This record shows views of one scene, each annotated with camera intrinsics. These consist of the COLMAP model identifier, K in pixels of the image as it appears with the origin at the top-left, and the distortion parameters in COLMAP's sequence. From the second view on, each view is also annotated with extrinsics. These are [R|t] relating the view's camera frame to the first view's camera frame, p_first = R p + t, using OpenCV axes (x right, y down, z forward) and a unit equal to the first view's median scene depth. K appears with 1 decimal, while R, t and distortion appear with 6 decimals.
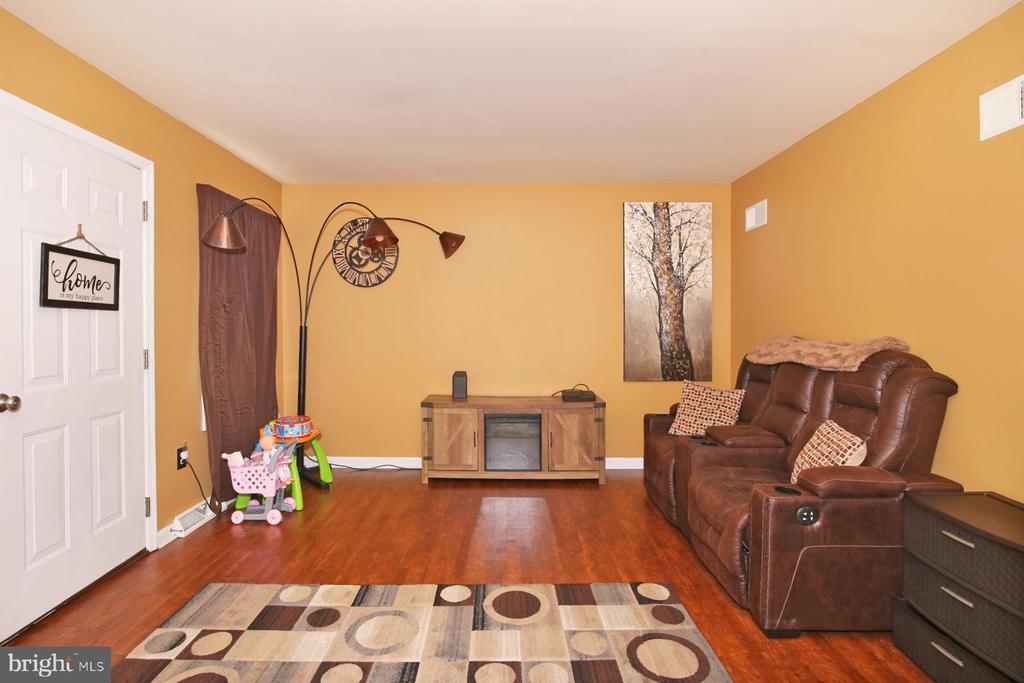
lens RADIAL K [[528.4, 0, 483.4], [0, 528.4, 329.3], [0, 0, 1]] dist [-0.030362, -0.000226]
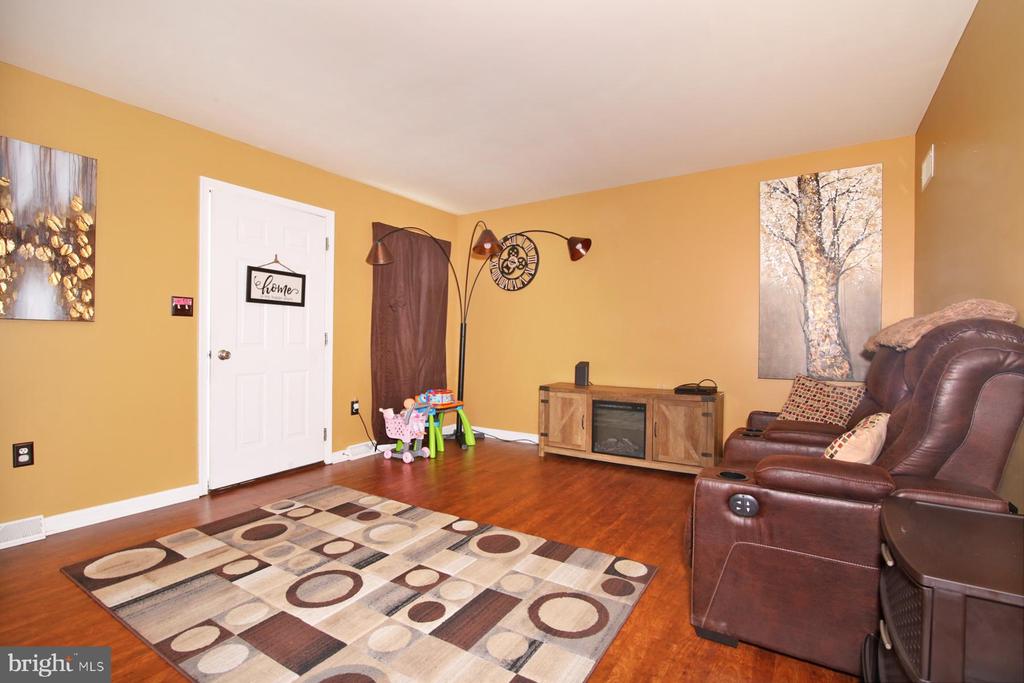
lens RADIAL K [[466.2, 0, 465.5], [0, 466.2, 347.1], [0, 0, 1]] dist [-0.036307, 0.000143]
pose [[0.827630, 0.009800, -0.561188, 0.401862], [-0.006364, 0.999947, 0.008077, 0.057363], [0.561237, -0.003113, 0.827649, 0.077791]]
